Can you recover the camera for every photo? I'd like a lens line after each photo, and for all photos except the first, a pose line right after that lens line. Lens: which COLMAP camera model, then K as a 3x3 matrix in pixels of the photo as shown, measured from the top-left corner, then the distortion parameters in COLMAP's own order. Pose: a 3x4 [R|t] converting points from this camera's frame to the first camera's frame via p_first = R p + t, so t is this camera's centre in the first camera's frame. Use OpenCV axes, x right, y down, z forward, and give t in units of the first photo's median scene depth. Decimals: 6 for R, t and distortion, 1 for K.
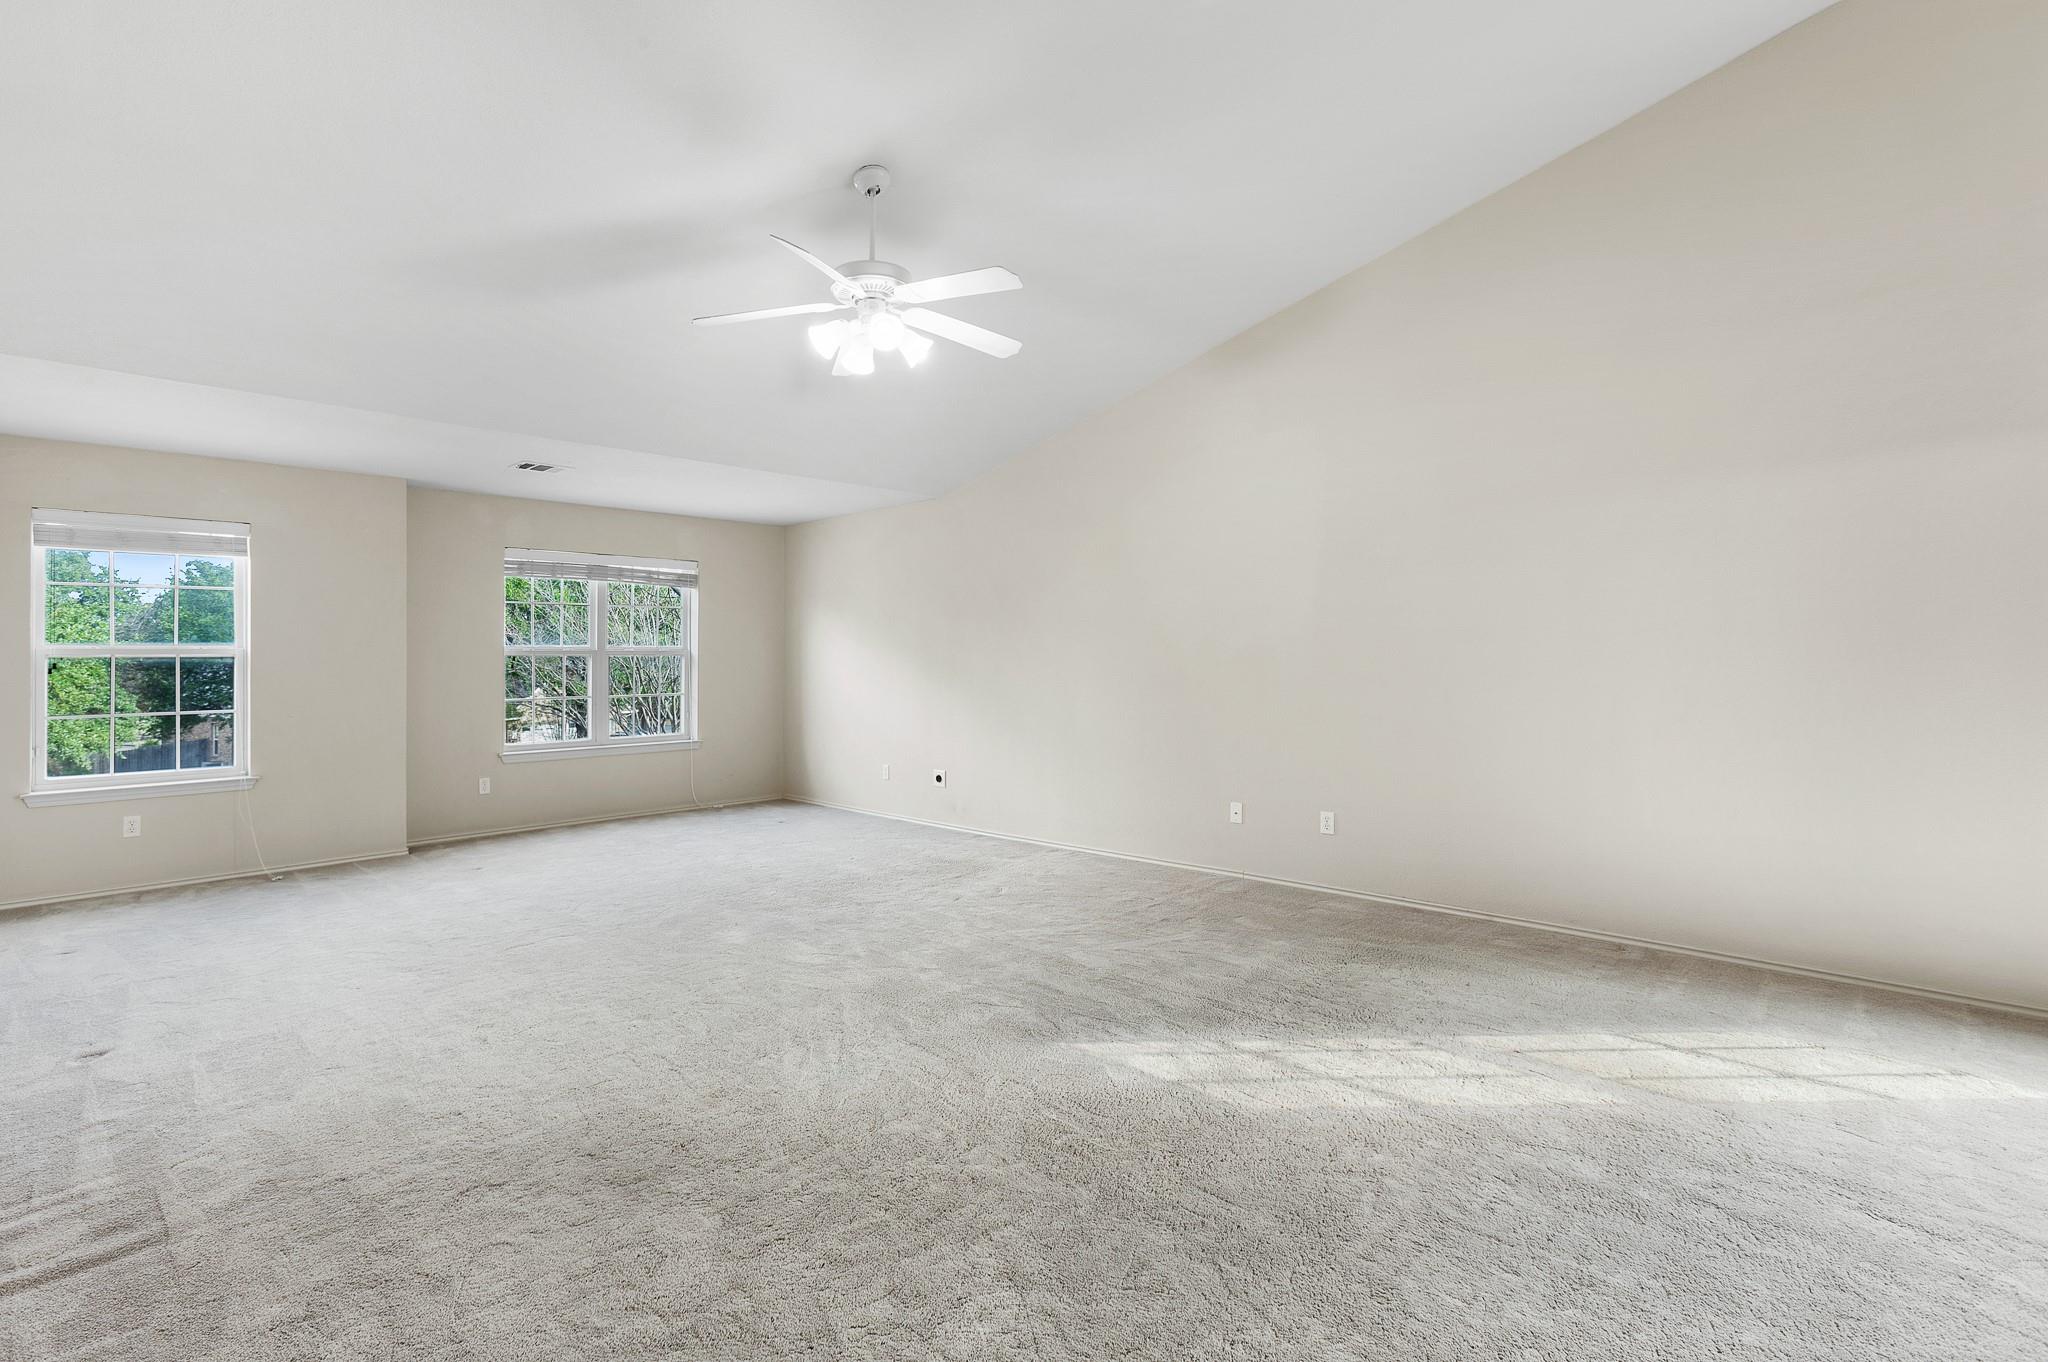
lens RADIAL K [[920.5, 0, 1024.0], [0, 920.5, 681.0], [0, 0, 1]] dist [-0.018579, 0.000552]
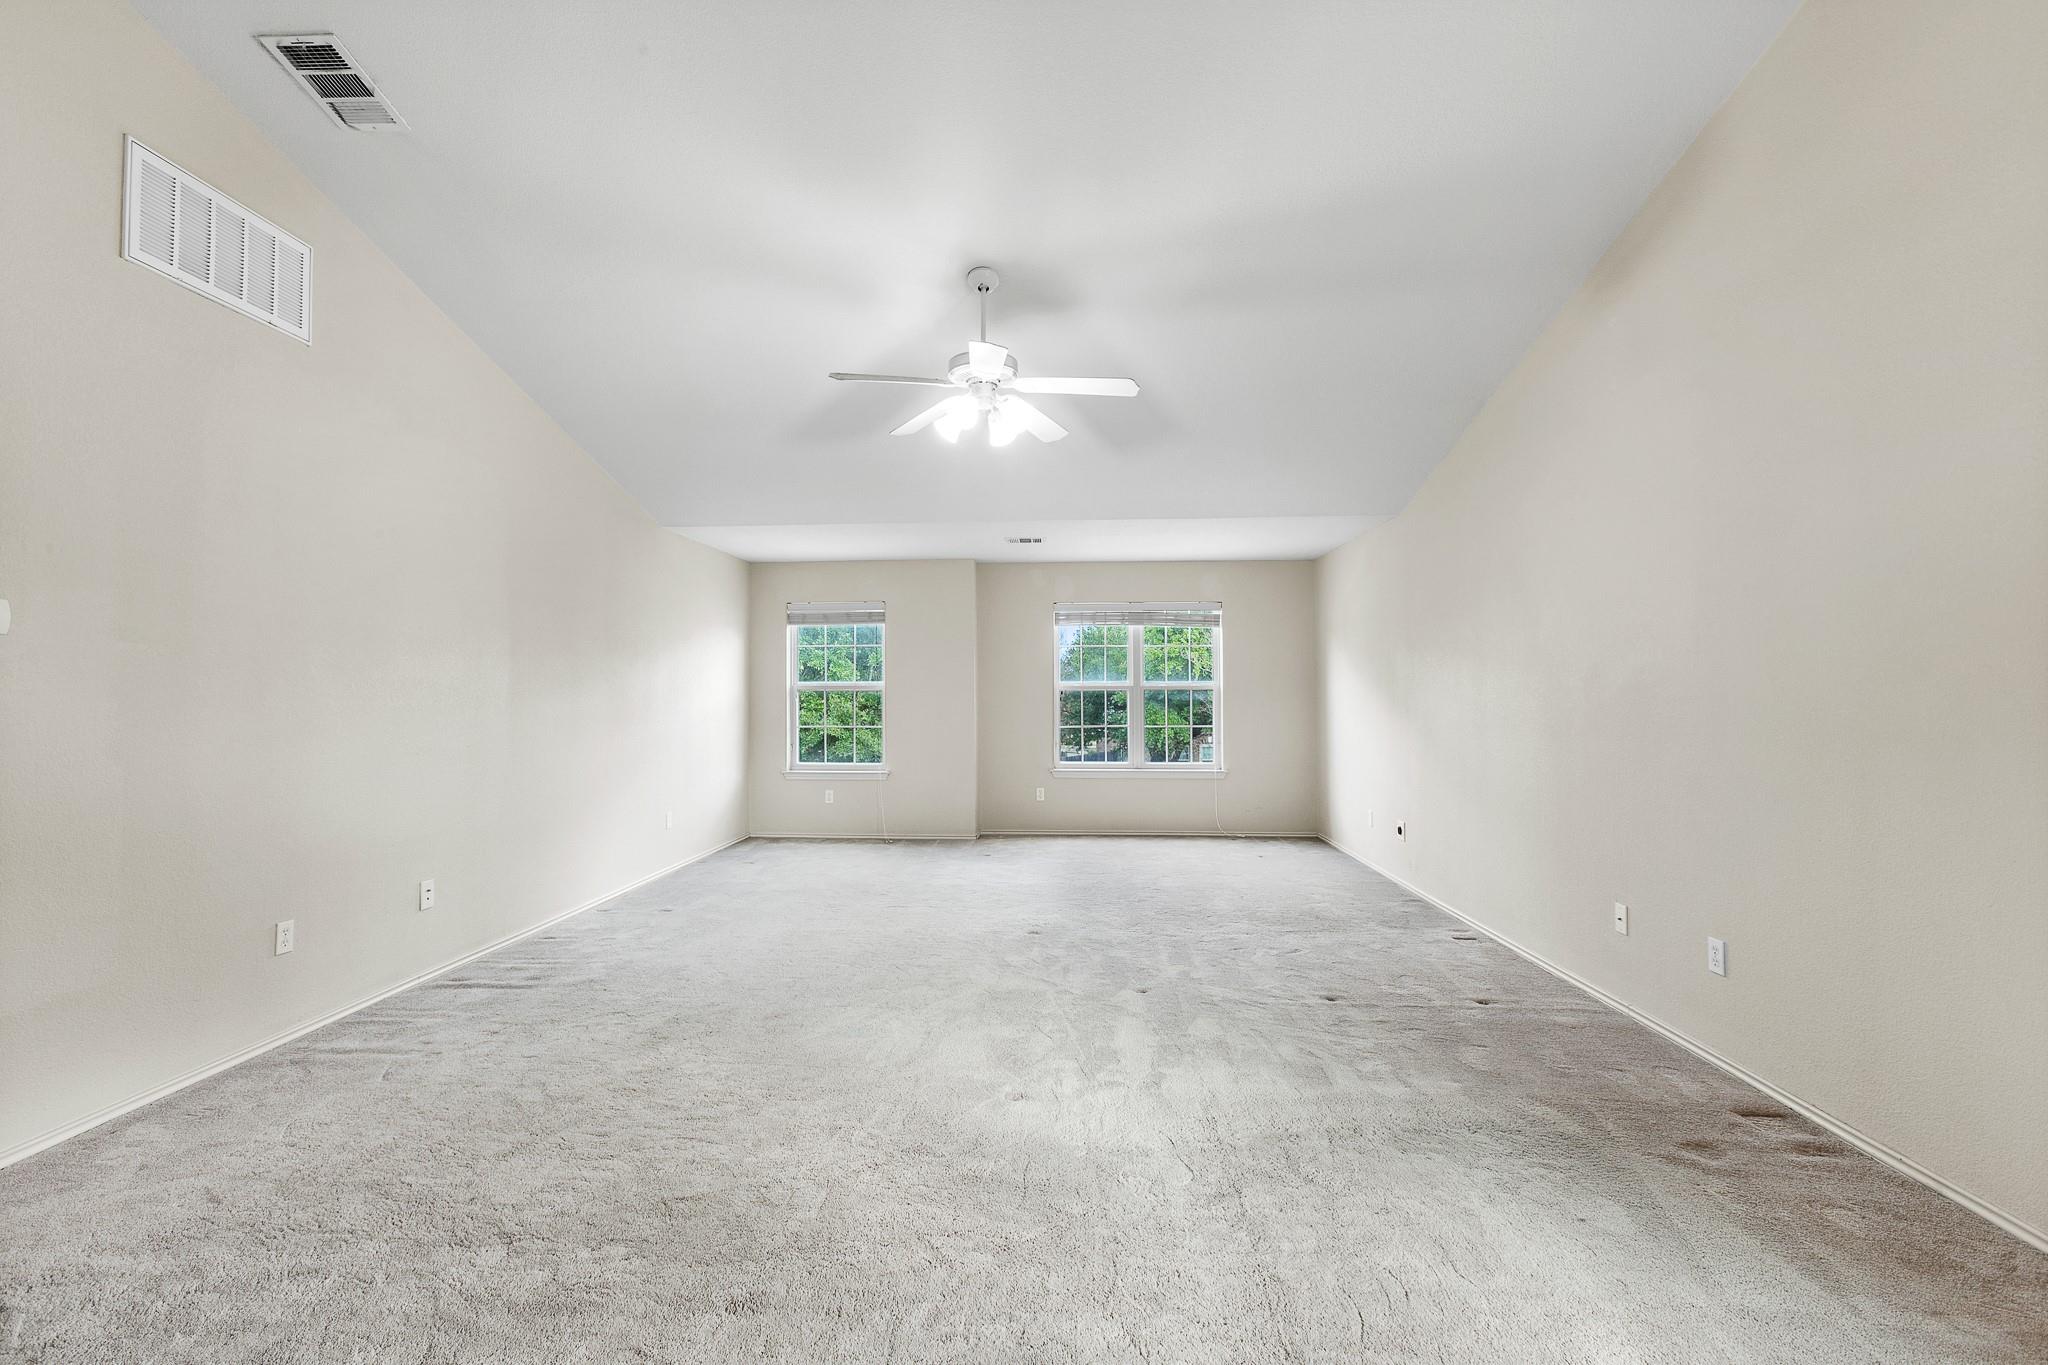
lens RADIAL K [[955.4, 0, 1021.9], [0, 955.4, 691.9], [0, 0, 1]] dist [-0.001086, 0.000377]
pose [[0.633070, 0.003390, -0.774087, 0.537058], [-0.021042, 0.999696, -0.012830, -0.010128], [0.773809, 0.024411, 0.632949, 0.199491]]
